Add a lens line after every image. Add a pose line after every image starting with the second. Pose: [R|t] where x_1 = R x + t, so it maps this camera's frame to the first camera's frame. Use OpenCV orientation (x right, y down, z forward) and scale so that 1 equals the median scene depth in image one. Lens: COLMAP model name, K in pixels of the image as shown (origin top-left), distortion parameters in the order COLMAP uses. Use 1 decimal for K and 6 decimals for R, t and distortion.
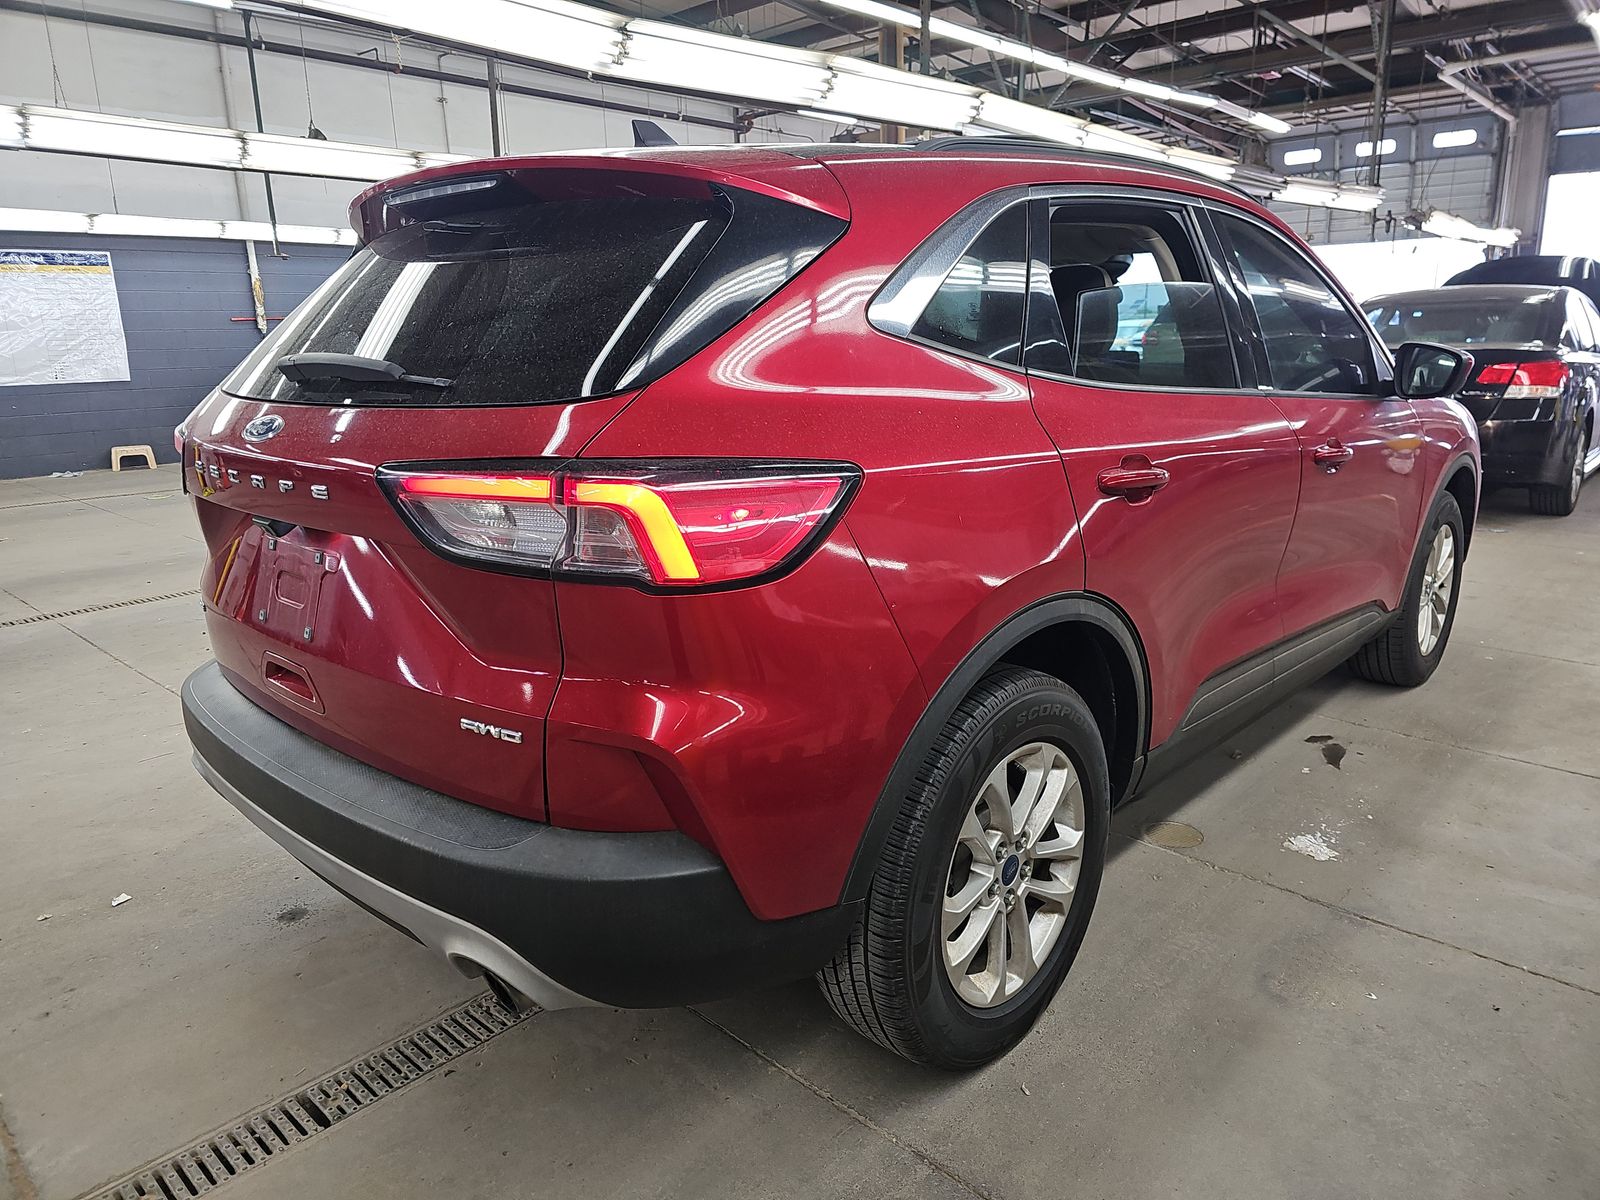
lens RADIAL K [[1095.9, 0, 815.3], [0, 1095.9, 611.7], [0, 0, 1]] dist [0.008115, -0.010078]
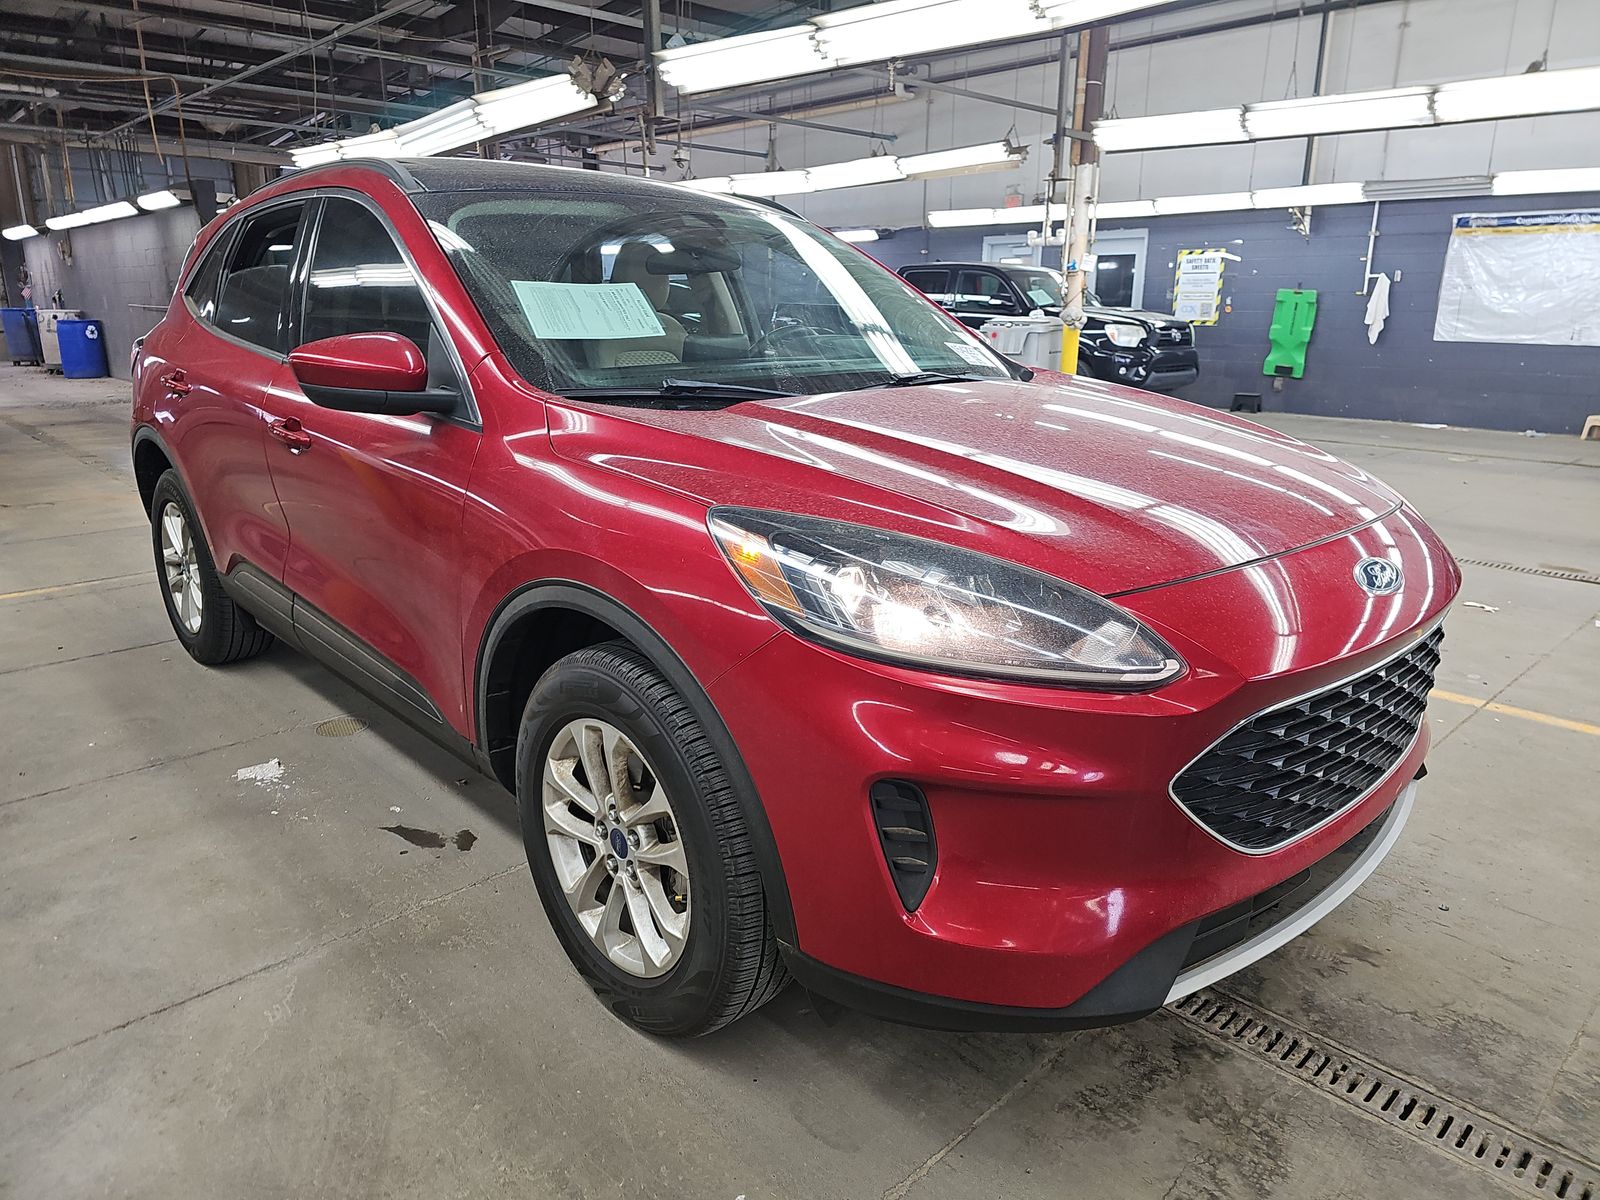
lens RADIAL K [[1095.9, 0, 807.2], [0, 1095.9, 590.5], [0, 0, 1]] dist [0.008115, -0.010078]
pose [[-0.093279, 0.270933, -0.958068, 1.168312], [-0.250121, 0.925028, 0.285942, -0.339662], [0.963711, 0.266305, -0.018520, 1.240974]]
